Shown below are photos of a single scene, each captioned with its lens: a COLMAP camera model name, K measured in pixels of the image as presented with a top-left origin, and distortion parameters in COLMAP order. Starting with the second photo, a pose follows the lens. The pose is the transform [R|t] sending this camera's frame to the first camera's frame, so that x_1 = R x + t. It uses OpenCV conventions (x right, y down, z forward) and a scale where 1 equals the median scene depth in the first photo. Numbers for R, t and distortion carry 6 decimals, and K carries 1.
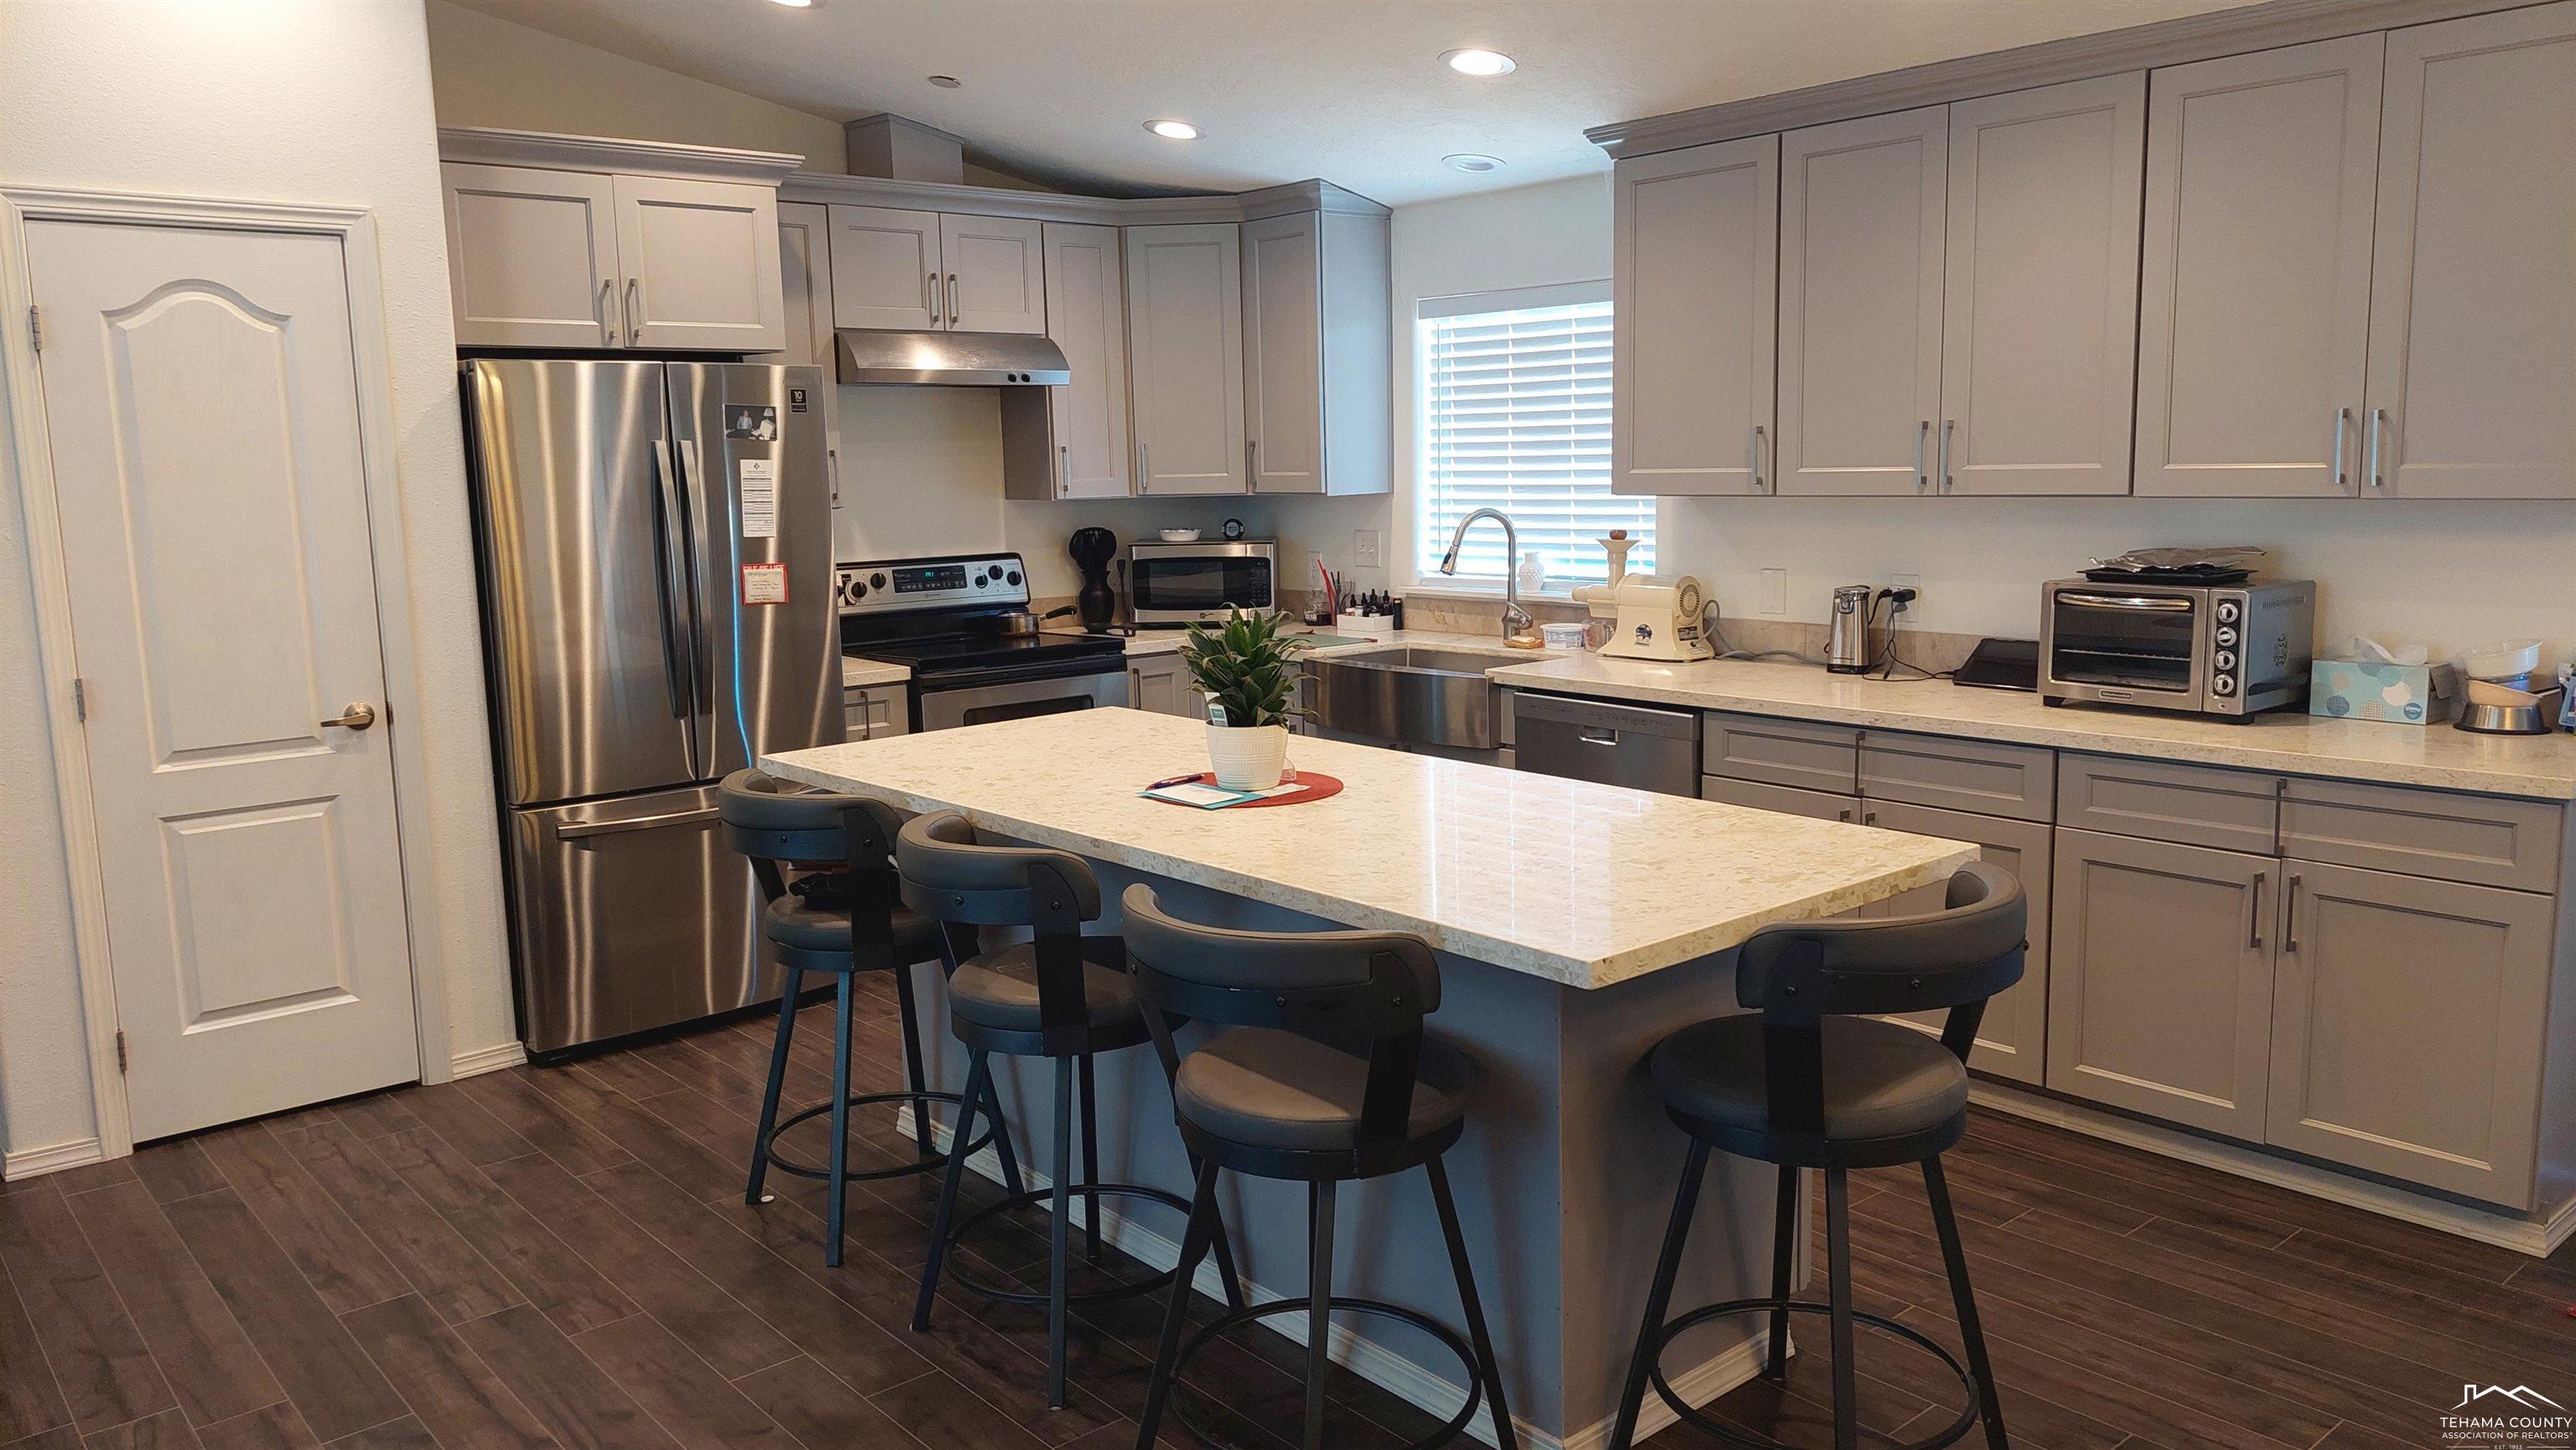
lens RADIAL K [[1833.9, 0, 1304.0], [0, 1833.9, 710.4], [0, 0, 1]] dist [0.058359, -0.069710]
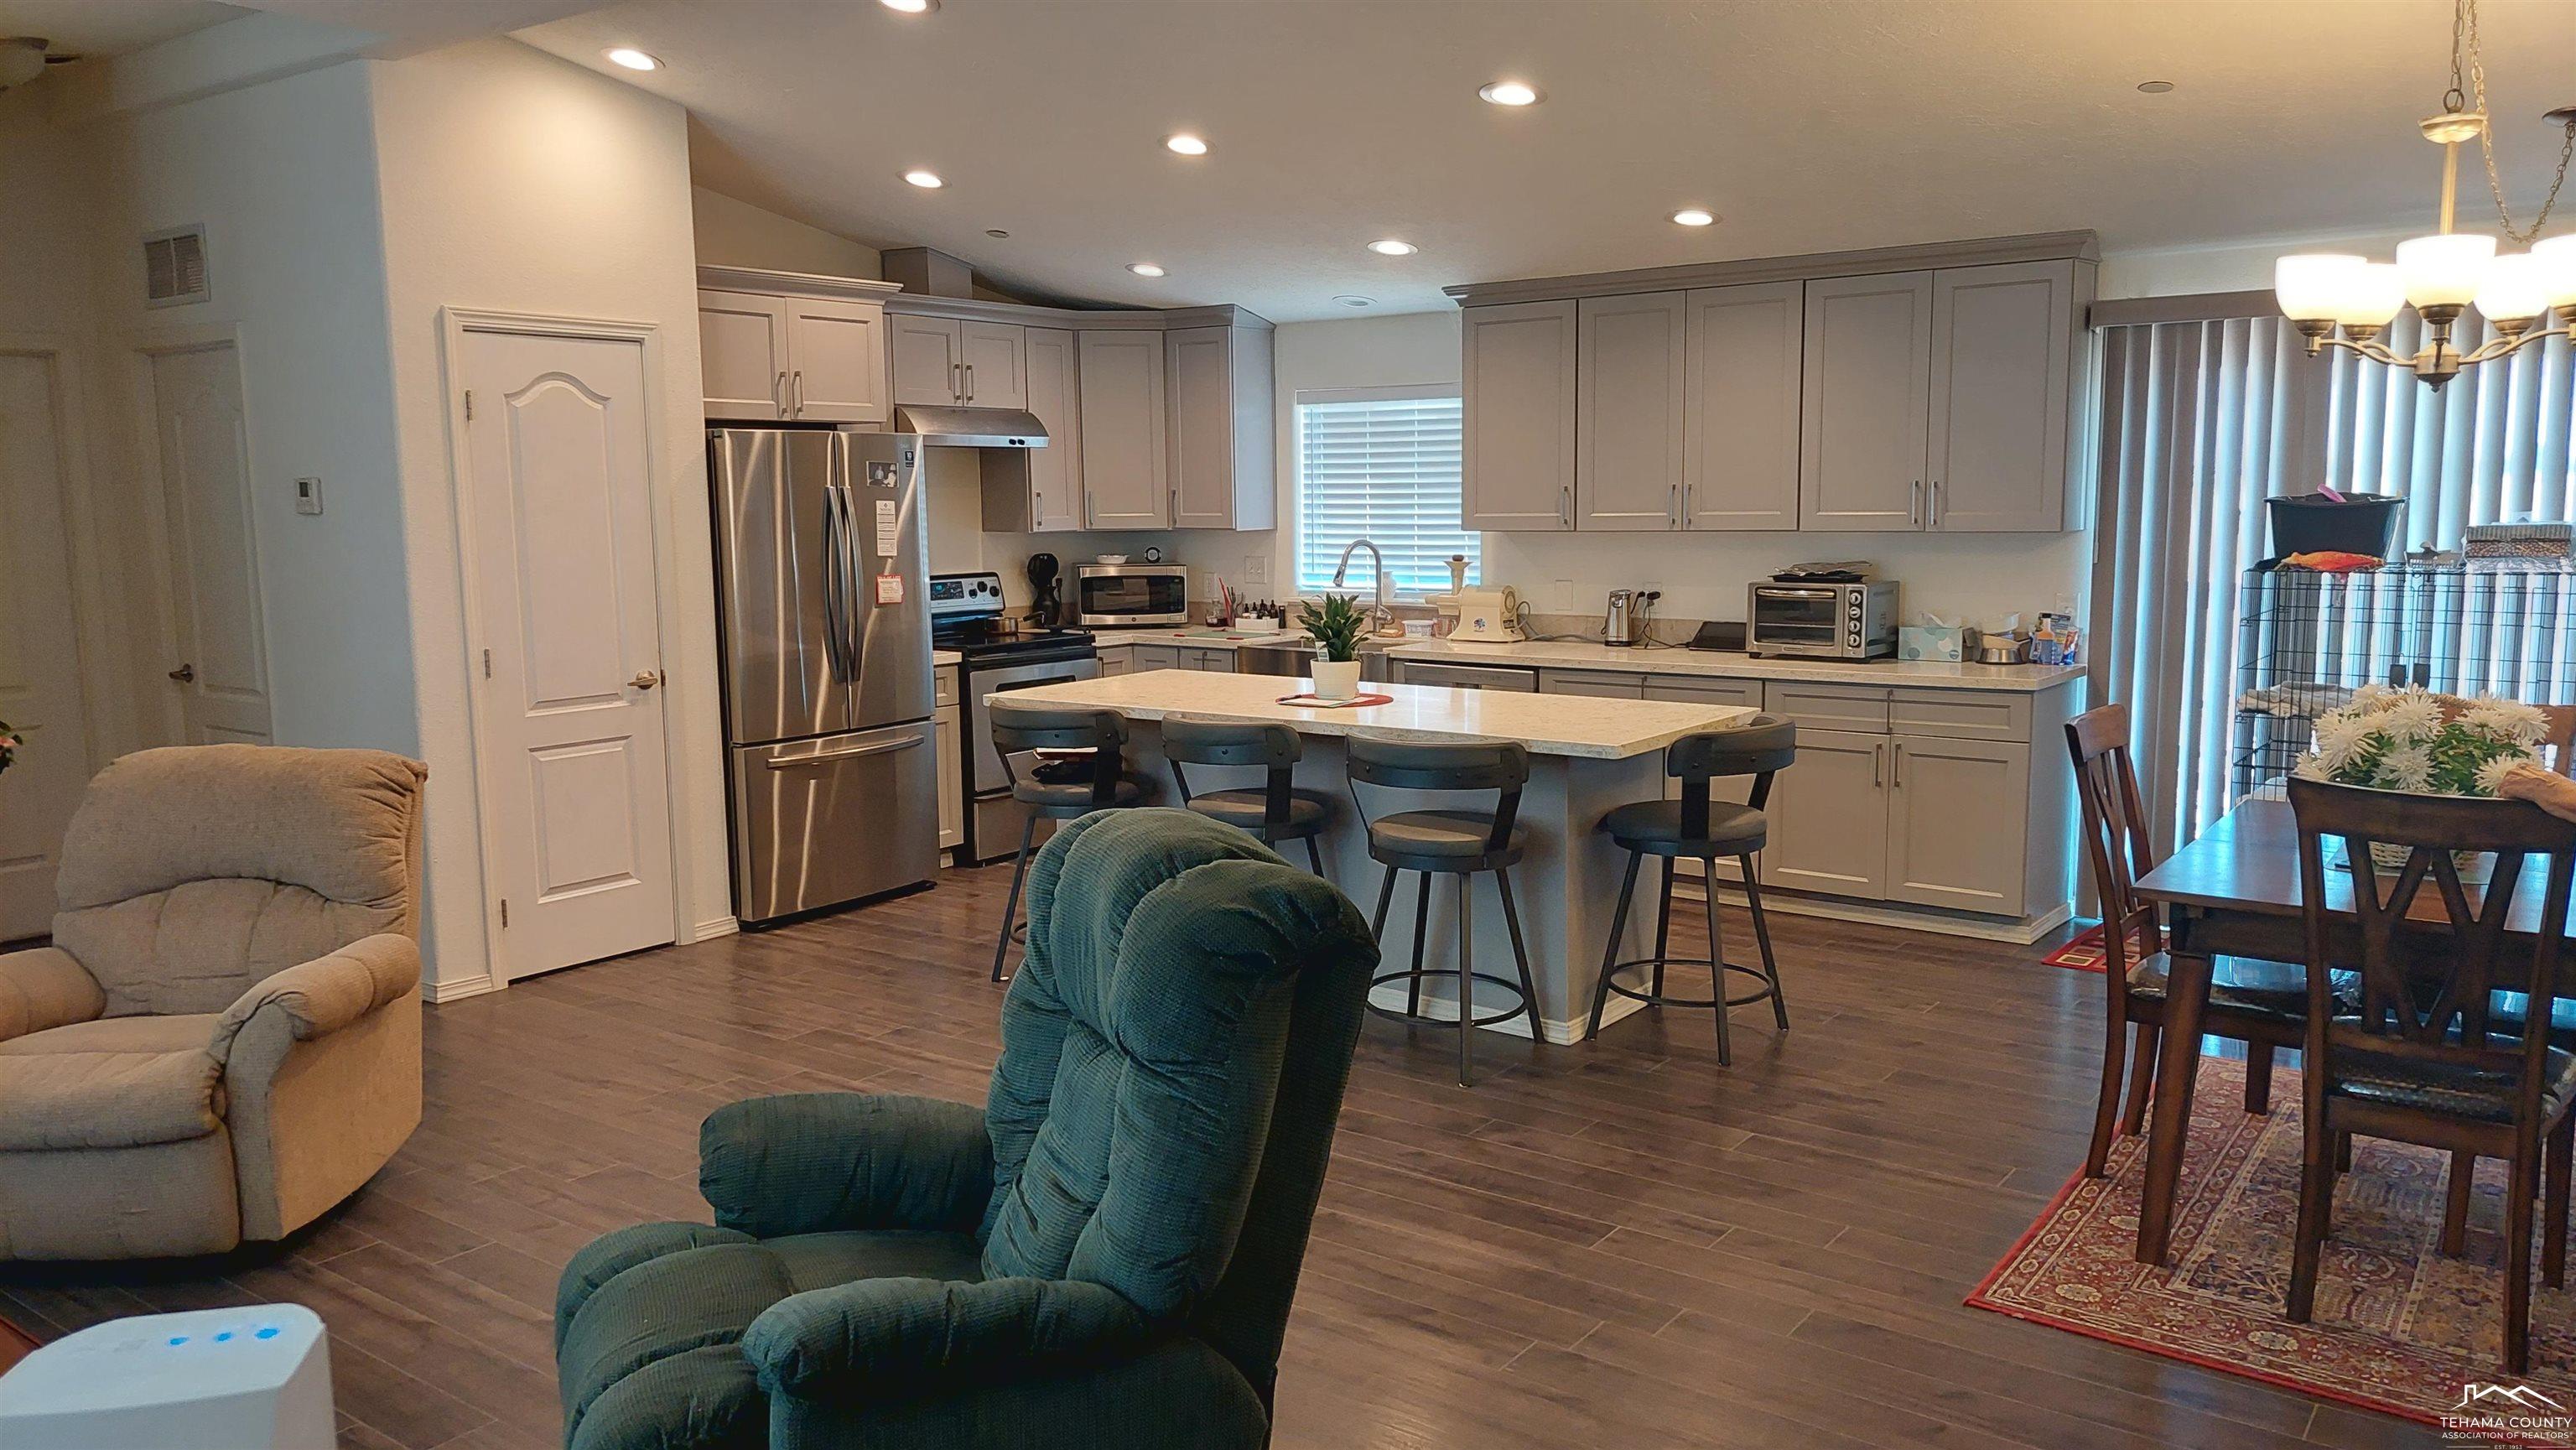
lens RADIAL K [[1833.9, 0, 1312.1], [0, 1833.9, 719.5], [0, 0, 1]] dist [0.058359, -0.069710]
pose [[0.975820, -0.016075, 0.217983, -0.289554], [0.020501, 0.999627, -0.018058, 0.062958], [-0.217611, 0.022090, 0.975786, -0.437765]]
